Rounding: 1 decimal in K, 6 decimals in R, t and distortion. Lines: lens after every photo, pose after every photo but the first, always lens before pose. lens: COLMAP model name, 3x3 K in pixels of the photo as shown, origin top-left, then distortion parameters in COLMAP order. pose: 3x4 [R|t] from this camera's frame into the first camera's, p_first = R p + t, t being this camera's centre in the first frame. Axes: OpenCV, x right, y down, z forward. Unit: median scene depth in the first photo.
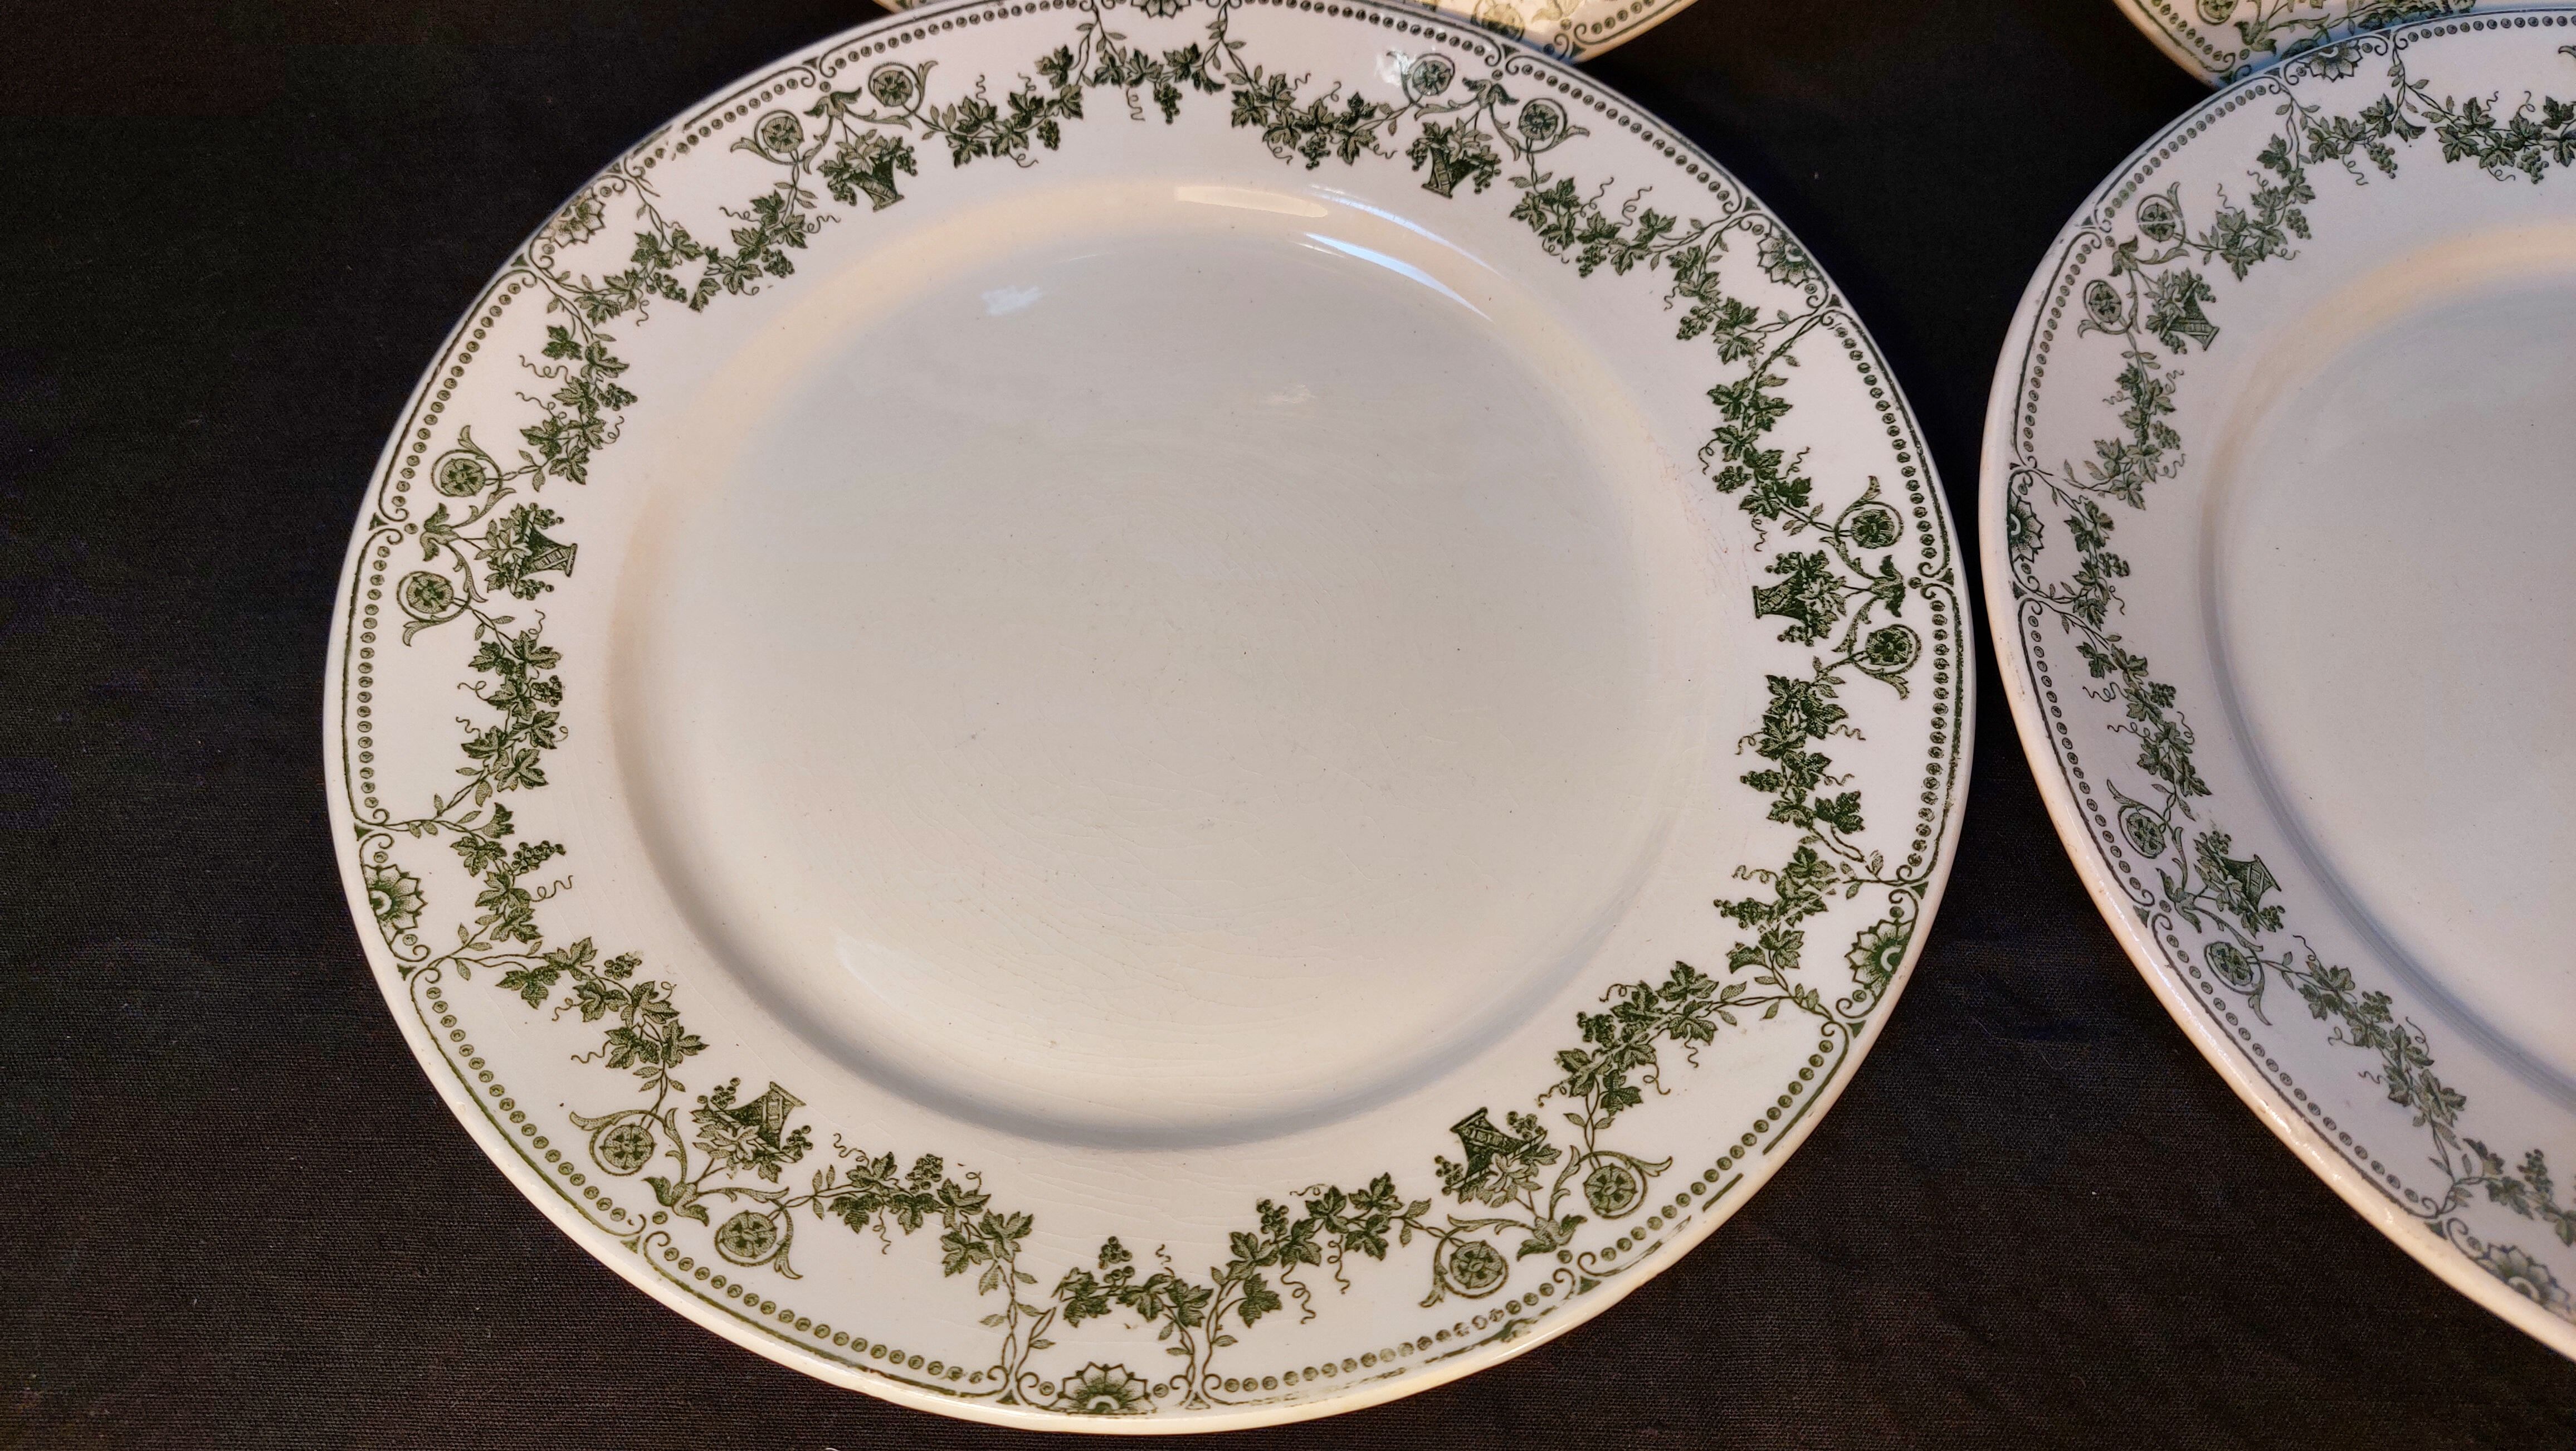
lens RADIAL K [[1874.0, 0, 1283.8], [0, 1874.0, 726.2], [0, 0, 1]] dist [0.075623, -0.133507]
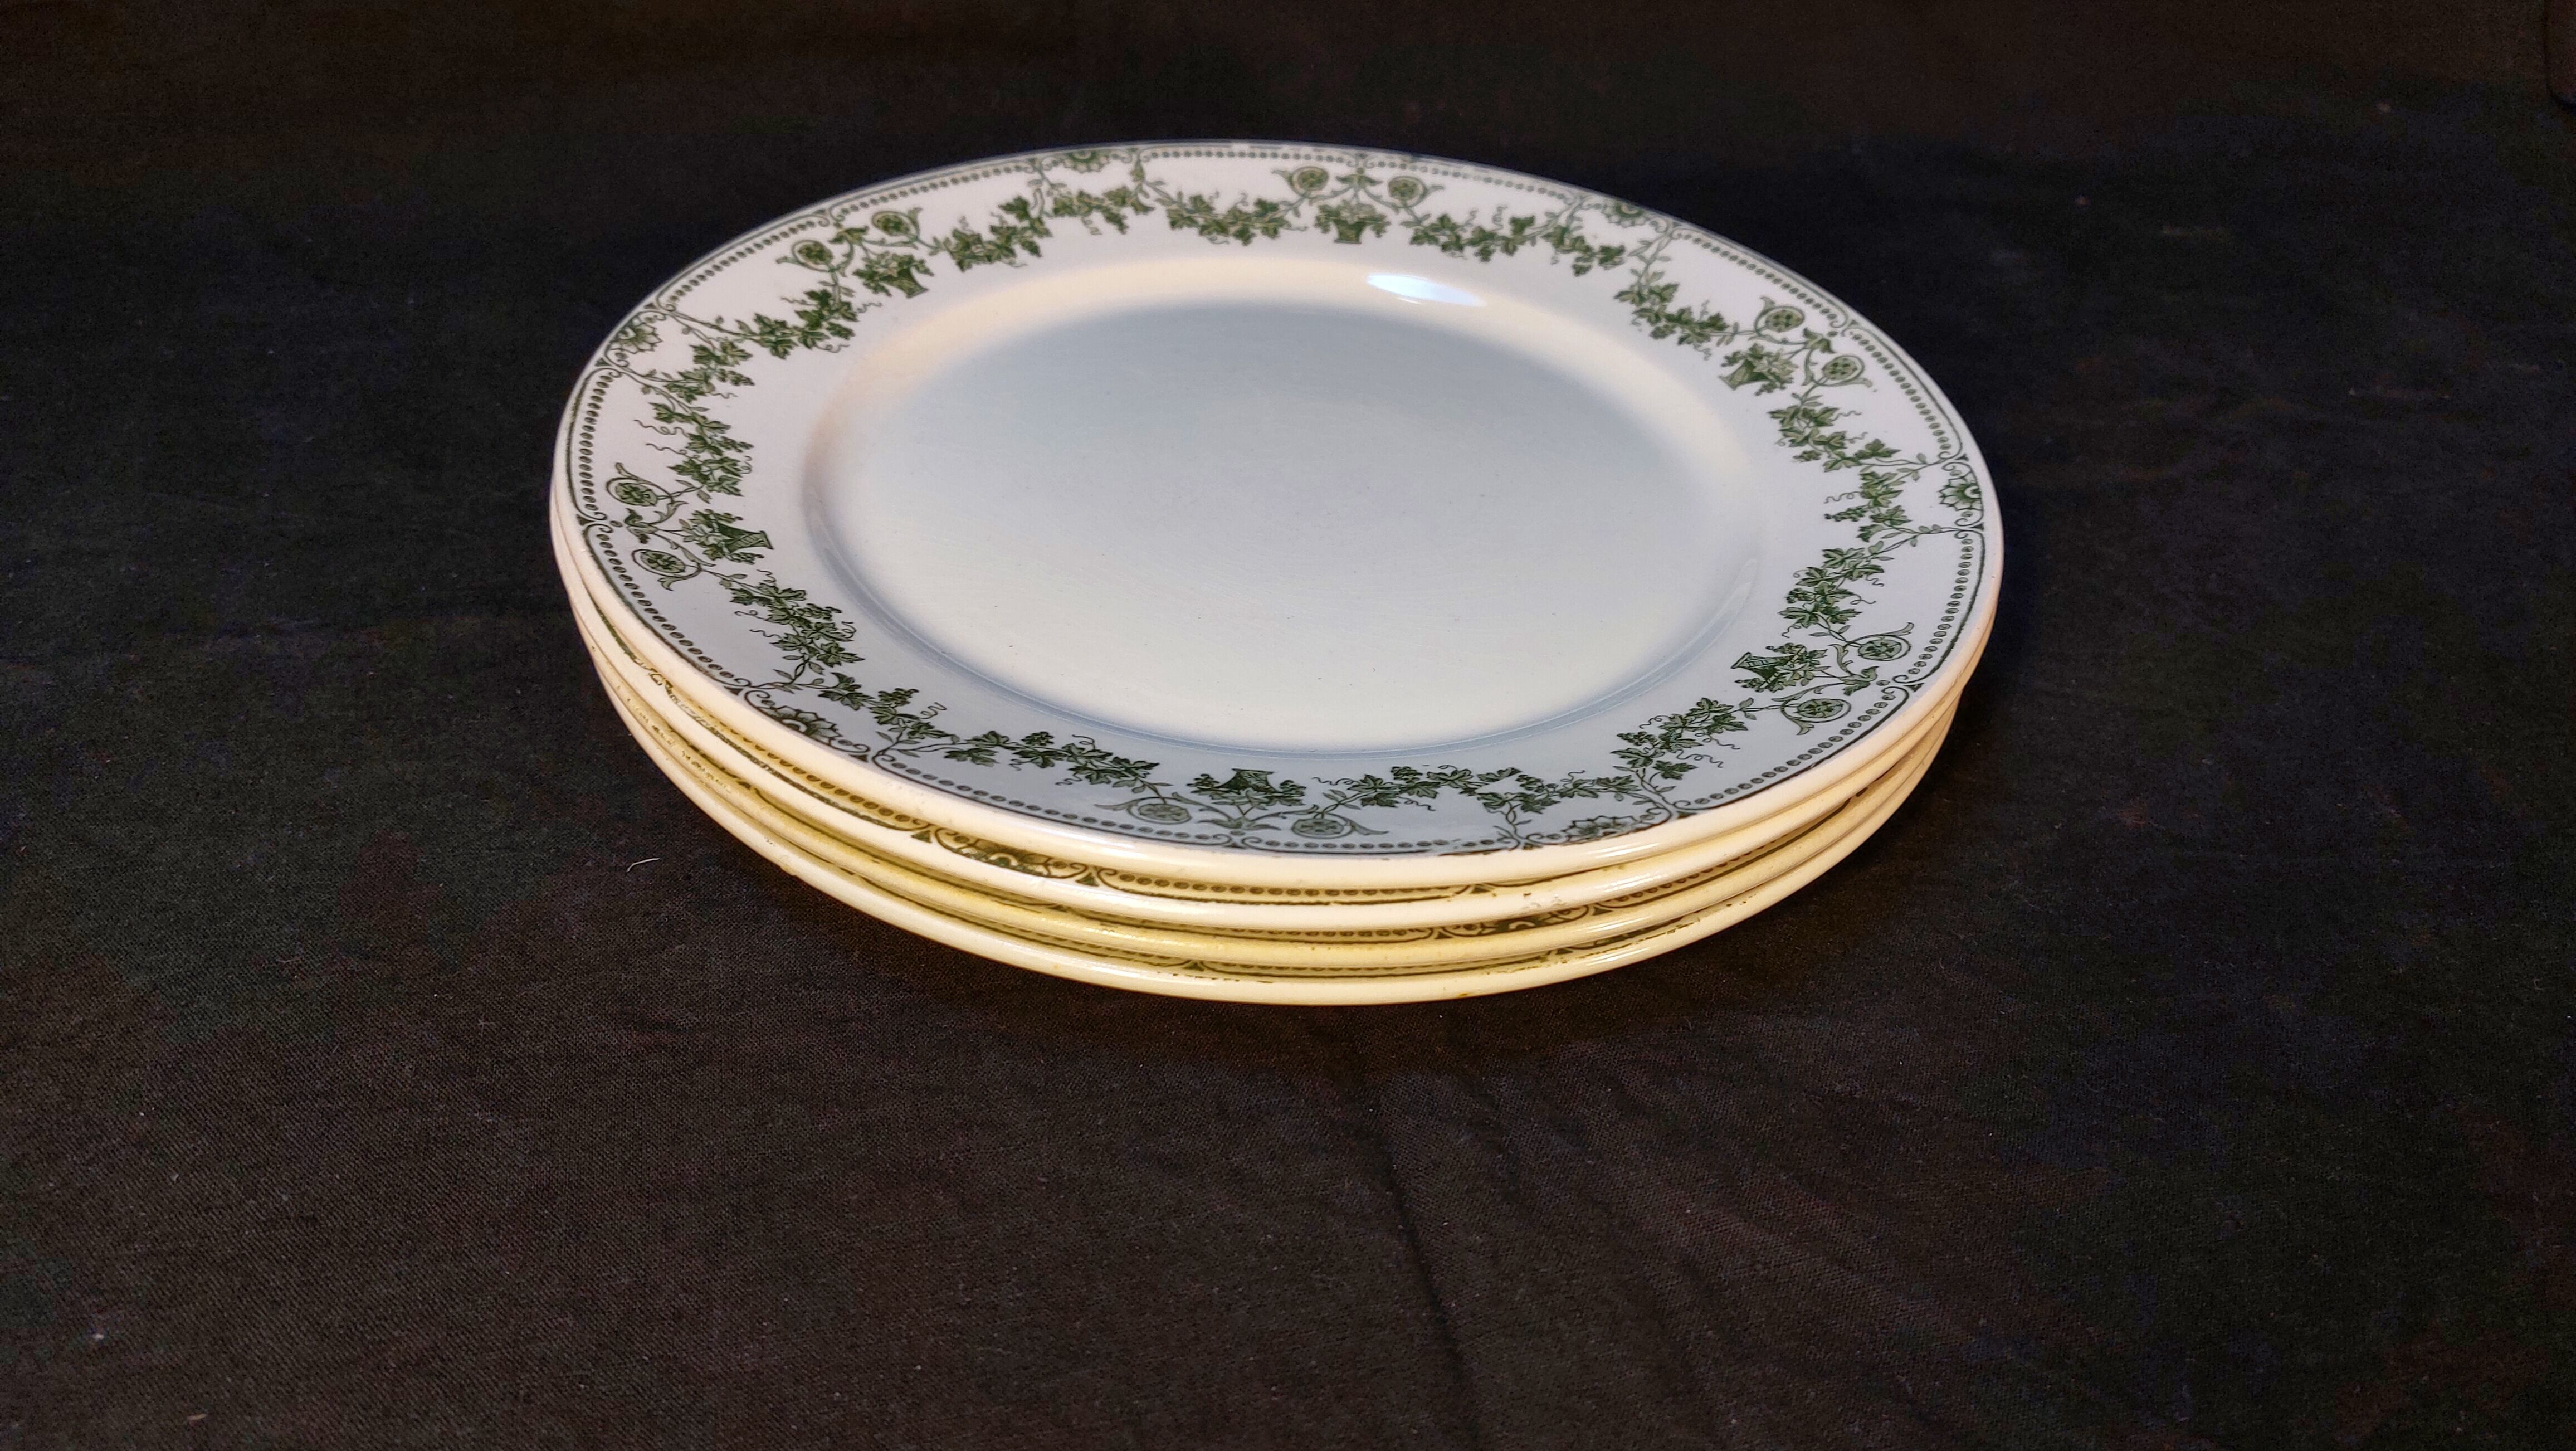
lens RADIAL K [[1873.7, 0, 1328.1], [0, 1873.7, 725.9], [0, 0, 1]] dist [0.144544, -0.433060]
pose [[-0.814894, -0.409294, 0.410398, -0.637653], [0.482761, -0.087439, 0.871376, -1.099556], [-0.320764, 0.908203, 0.268845, 0.846972]]
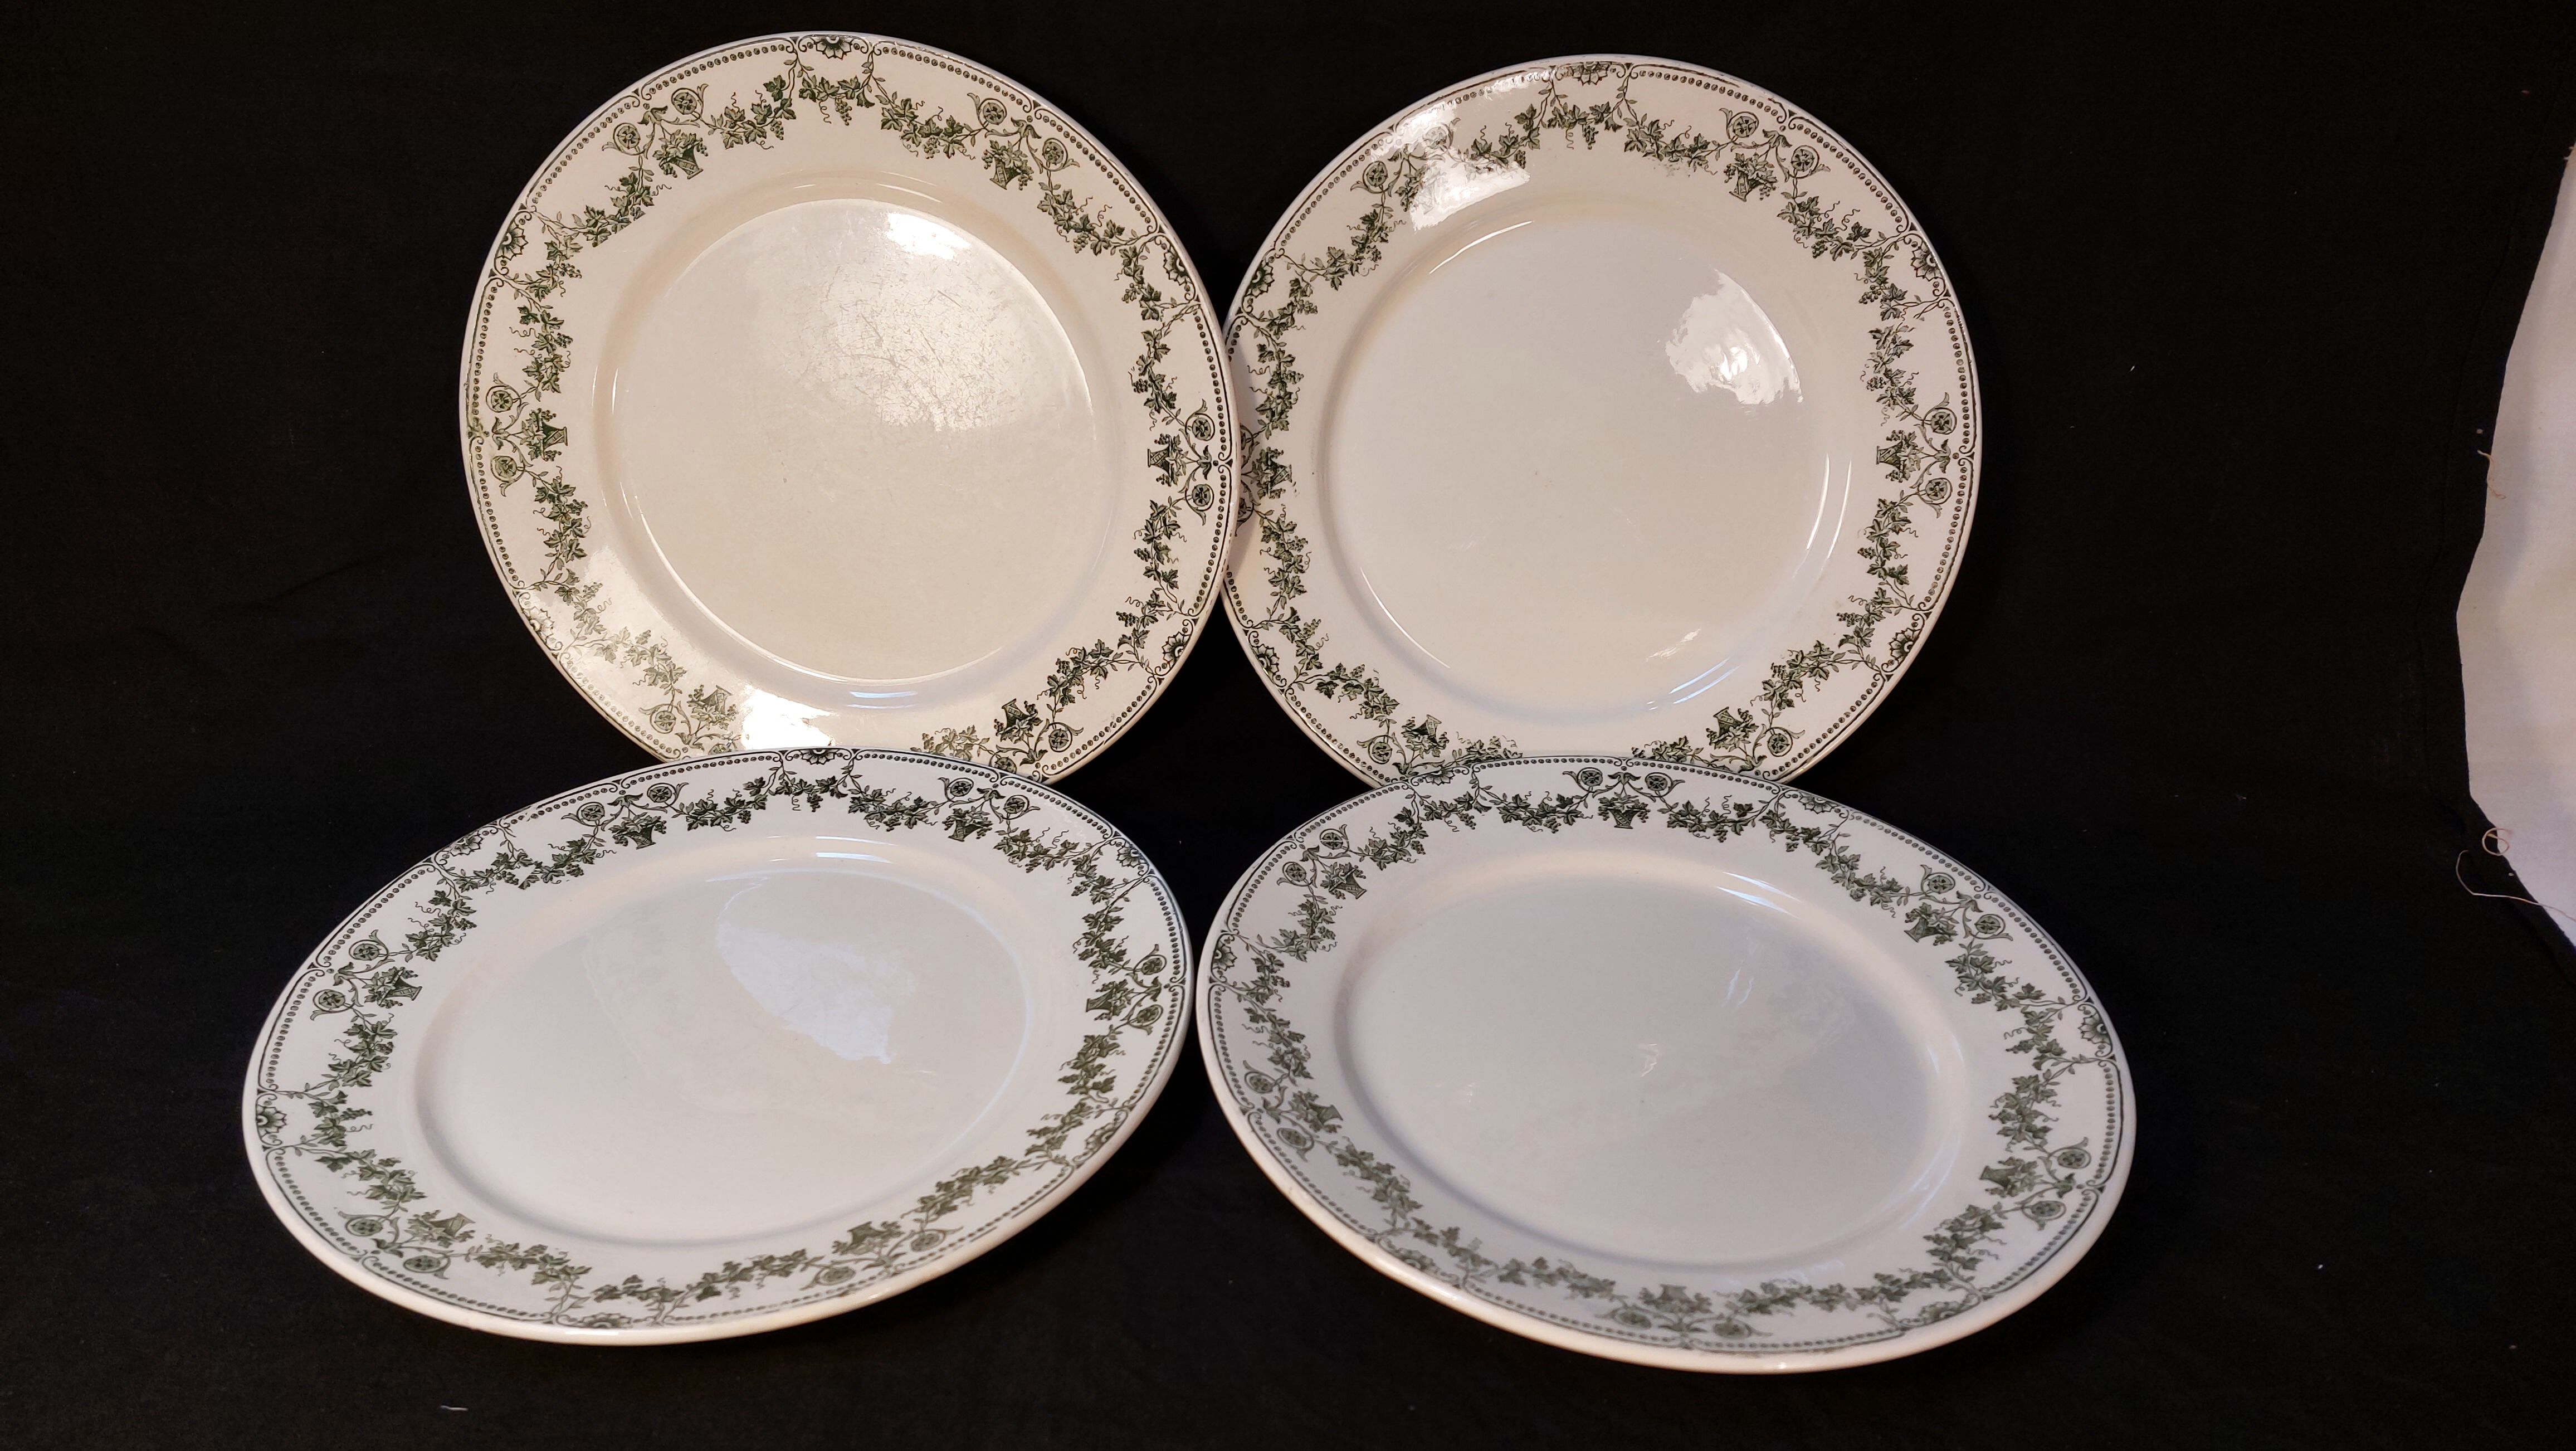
lens RADIAL K [[1839.7, 0, 1279.2], [0, 1839.7, 742.3], [0, 0, 1]] dist [0.124352, -0.207418]
pose [[0.999804, -0.005720, 0.018944, 0.409581], [0.015090, 0.839681, -0.542870, 0.694359], [-0.012802, 0.543049, 0.839603, -0.627937]]
